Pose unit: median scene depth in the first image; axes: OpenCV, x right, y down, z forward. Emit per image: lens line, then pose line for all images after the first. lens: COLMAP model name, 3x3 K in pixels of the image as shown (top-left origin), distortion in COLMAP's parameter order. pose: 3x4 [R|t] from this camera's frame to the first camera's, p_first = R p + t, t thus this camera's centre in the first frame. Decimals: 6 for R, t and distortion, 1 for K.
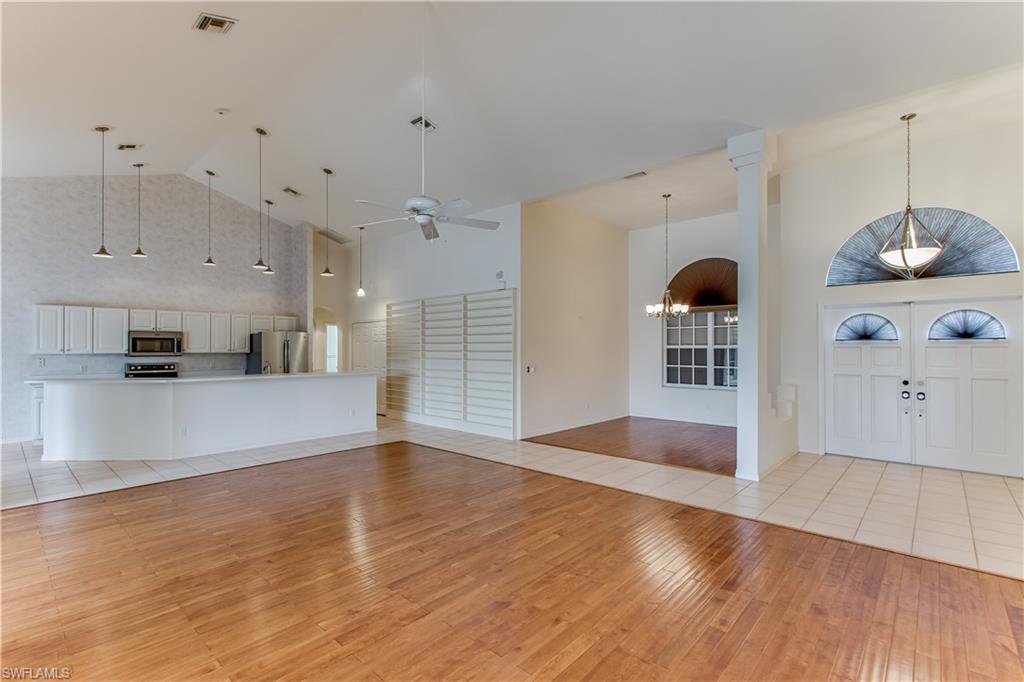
lens RADIAL K [[466.8, 0, 515.0], [0, 466.8, 345.1], [0, 0, 1]] dist [0.003202, 0.000300]
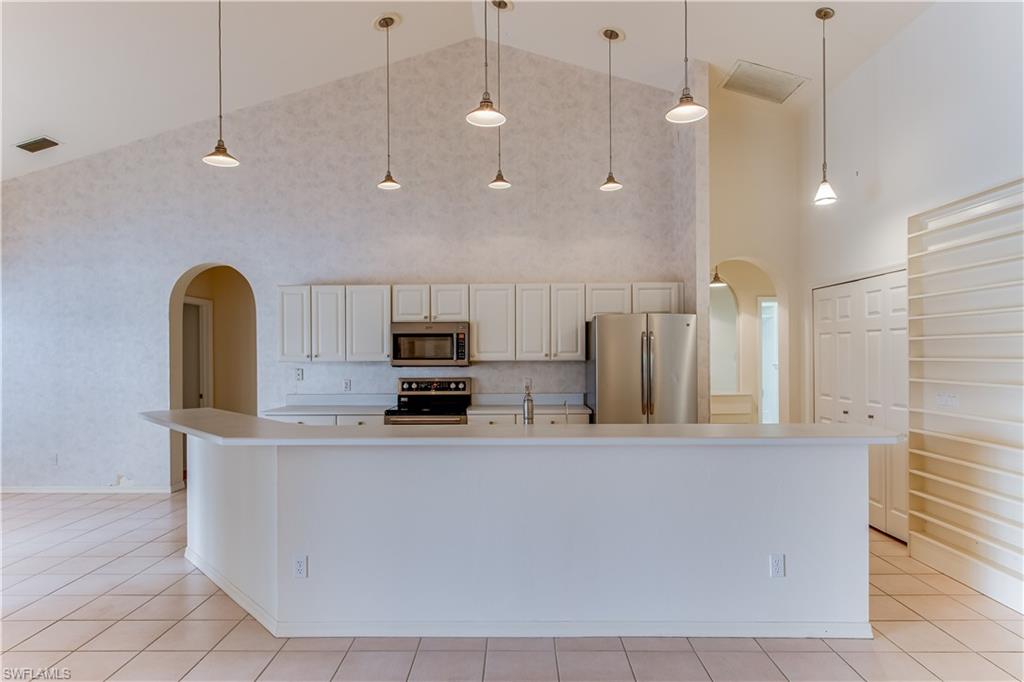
lens RADIAL K [[590.0, 0, 505.9], [0, 590.0, 354.2], [0, 0, 1]] dist [-0.000393, 0.000073]
pose [[0.650563, 0.000589, -0.759452, -0.158862], [0.011756, 0.999872, 0.010846, 0.002156], [0.759362, -0.015984, 0.650473, 0.565407]]
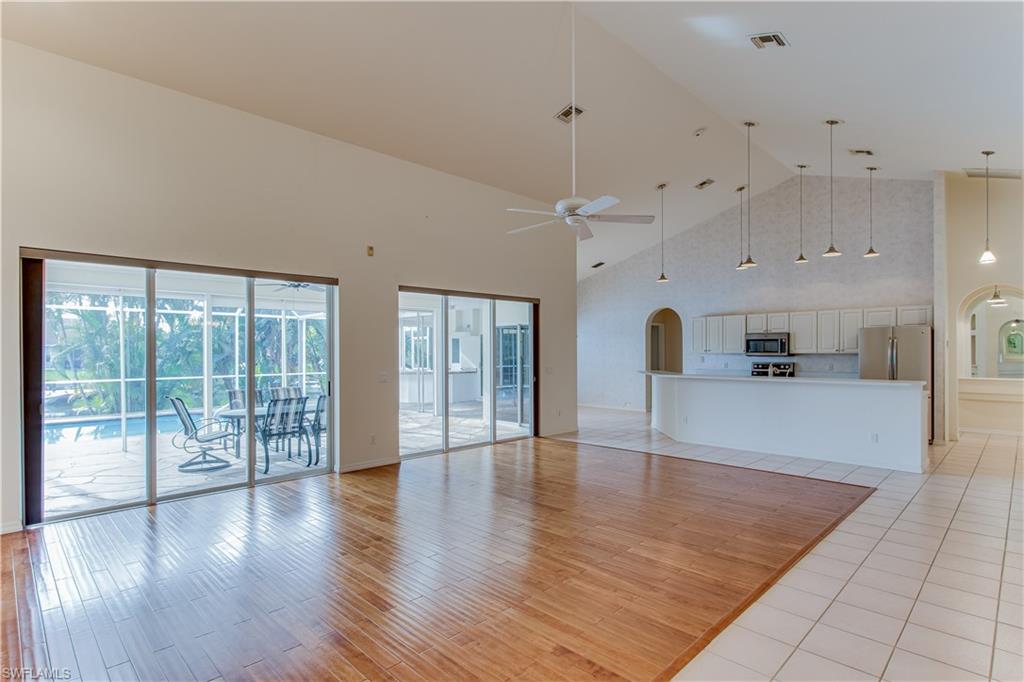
lens RADIAL K [[523.2, 0, 510.1], [0, 523.2, 348.7], [0, 0, 1]] dist [0.001445, 0.000566]
pose [[-0.059989, -0.003422, -0.998193, 0.443025], [0.012298, 0.999916, -0.004167, 0.003881], [0.998123, -0.012526, -0.059942, 0.445226]]
